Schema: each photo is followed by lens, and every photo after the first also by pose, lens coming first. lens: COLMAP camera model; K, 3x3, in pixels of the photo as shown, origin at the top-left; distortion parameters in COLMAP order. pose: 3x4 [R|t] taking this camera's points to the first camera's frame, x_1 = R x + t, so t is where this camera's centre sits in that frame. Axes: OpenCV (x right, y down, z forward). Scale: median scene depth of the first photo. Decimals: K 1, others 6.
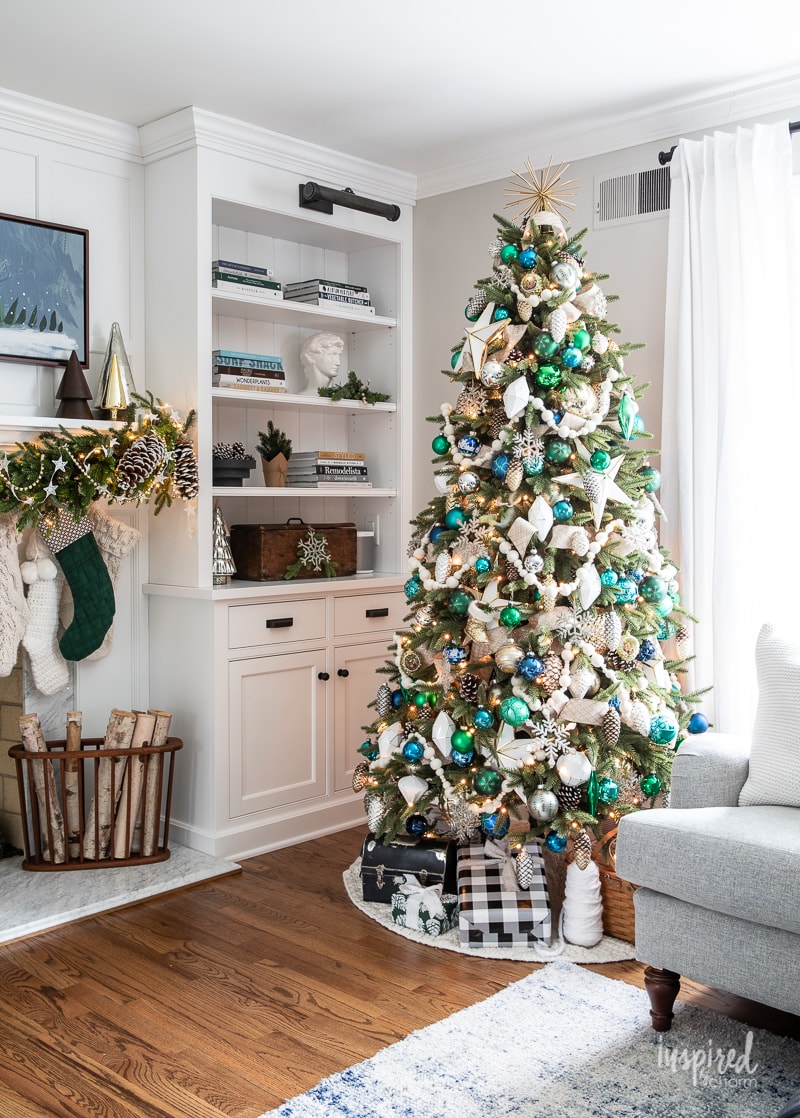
lens RADIAL K [[1109.9, 0, 398.9], [0, 1109.9, 528.7], [0, 0, 1]] dist [-0.023313, 0.003094]
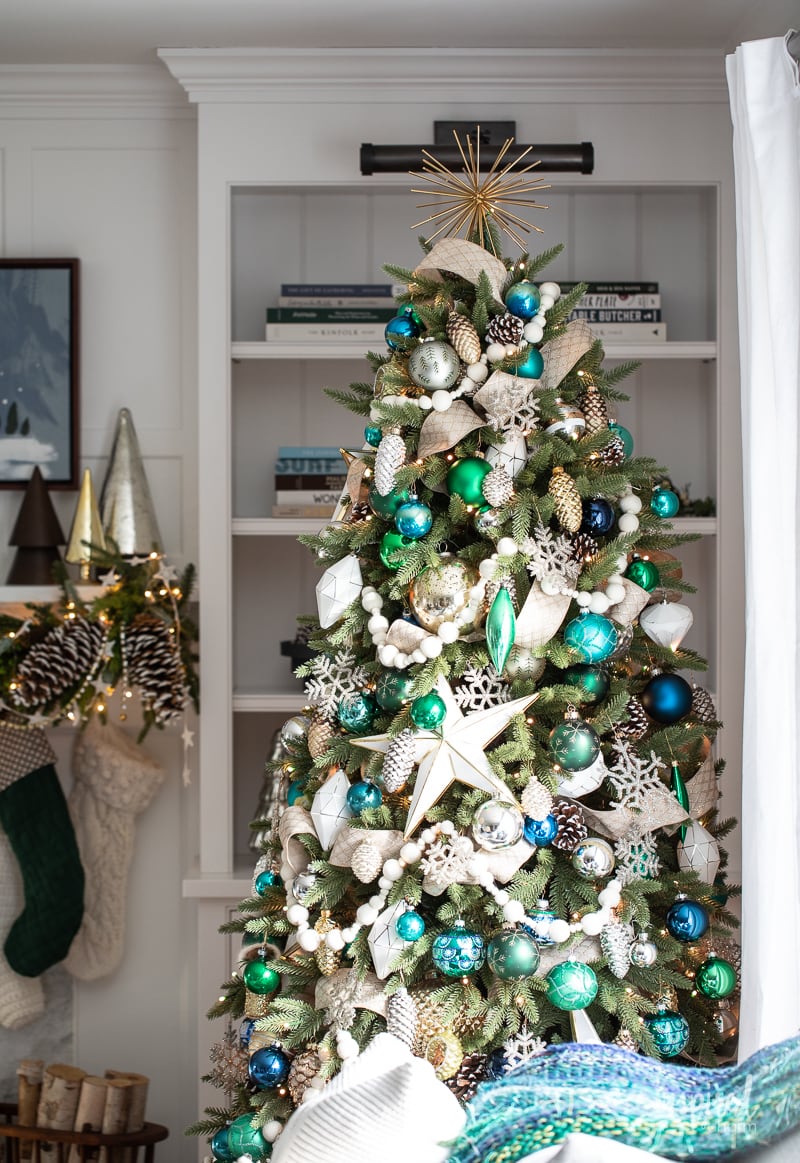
lens RADIAL K [[3519.7, 0, 400.0], [0, 3519.7, 581.5], [0, 0, 1]] dist [-0.046389, 0.087209]
pose [[0.688879, 0.025128, -0.724441, 1.410698], [-0.017487, 0.999684, 0.018045, -0.154627], [0.724665, 0.000237, 0.689101, -0.208160]]
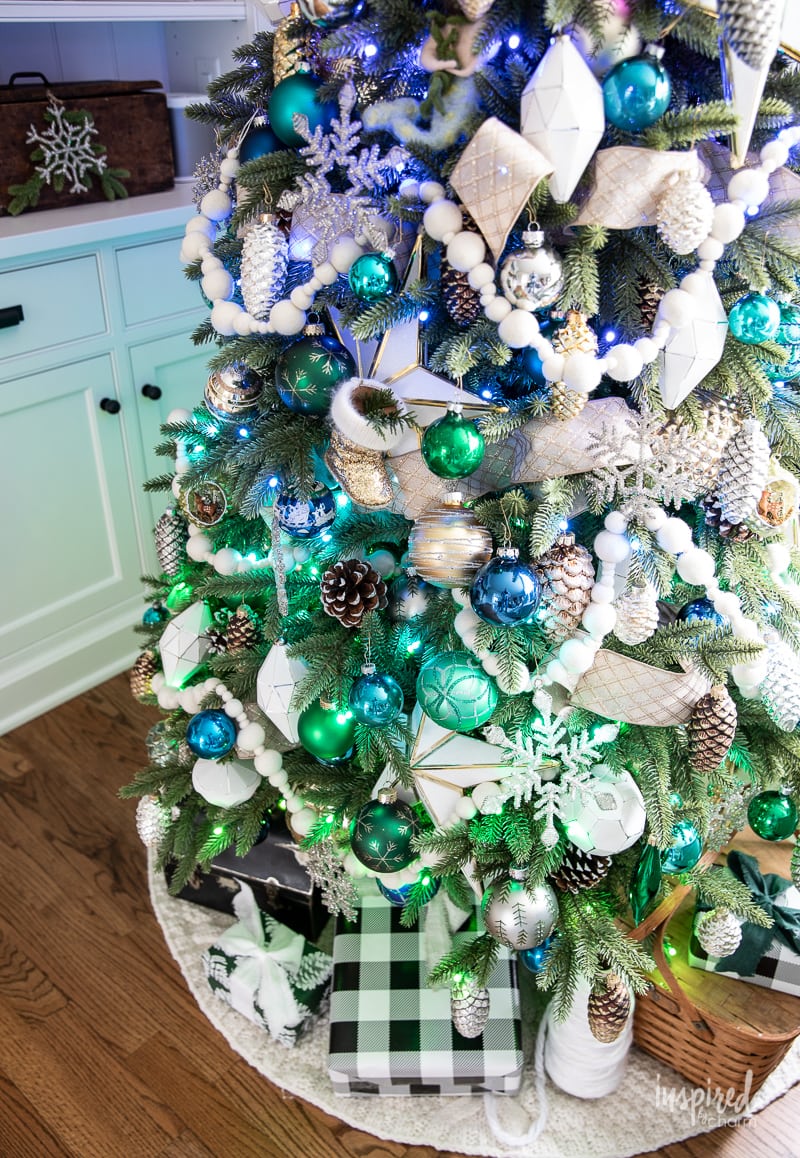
lens RADIAL K [[994.2, 0, 400.0], [0, 994.2, 579.0], [0, 0, 1]] dist [-0.051316, 0.014274]
pose [[0.999543, -0.016312, 0.025444, 0.072921], [0.002053, 0.876554, 0.481300, -0.027875], [-0.030154, -0.481028, 0.876187, 0.686585]]
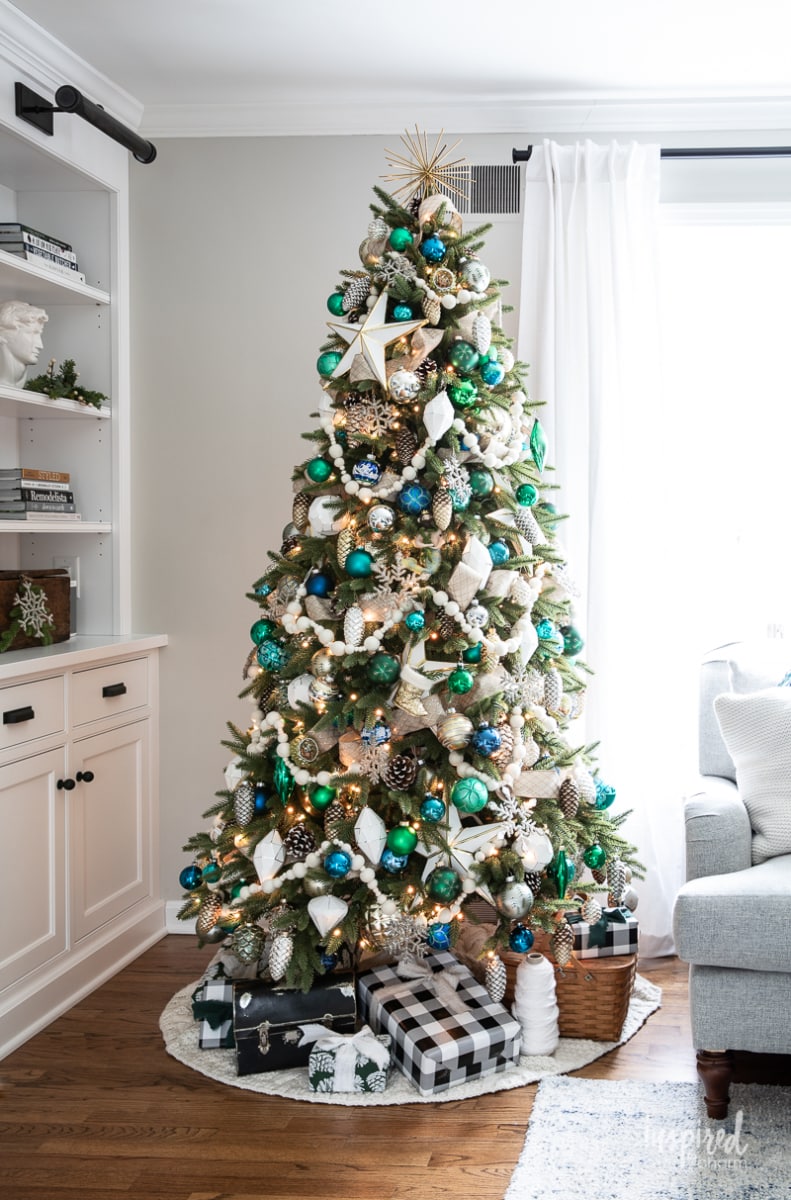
lens RADIAL K [[1224.7, 0, 617.6], [0, 1224.7, 570.3], [0, 0, 1]] dist [0.001944, 0.010162]
pose [[0.771168, -0.015845, 0.636434, -0.371626], [0.011884, 0.999874, 0.010493, -0.011405], [-0.636520, -0.000529, 0.771260, 0.208154]]
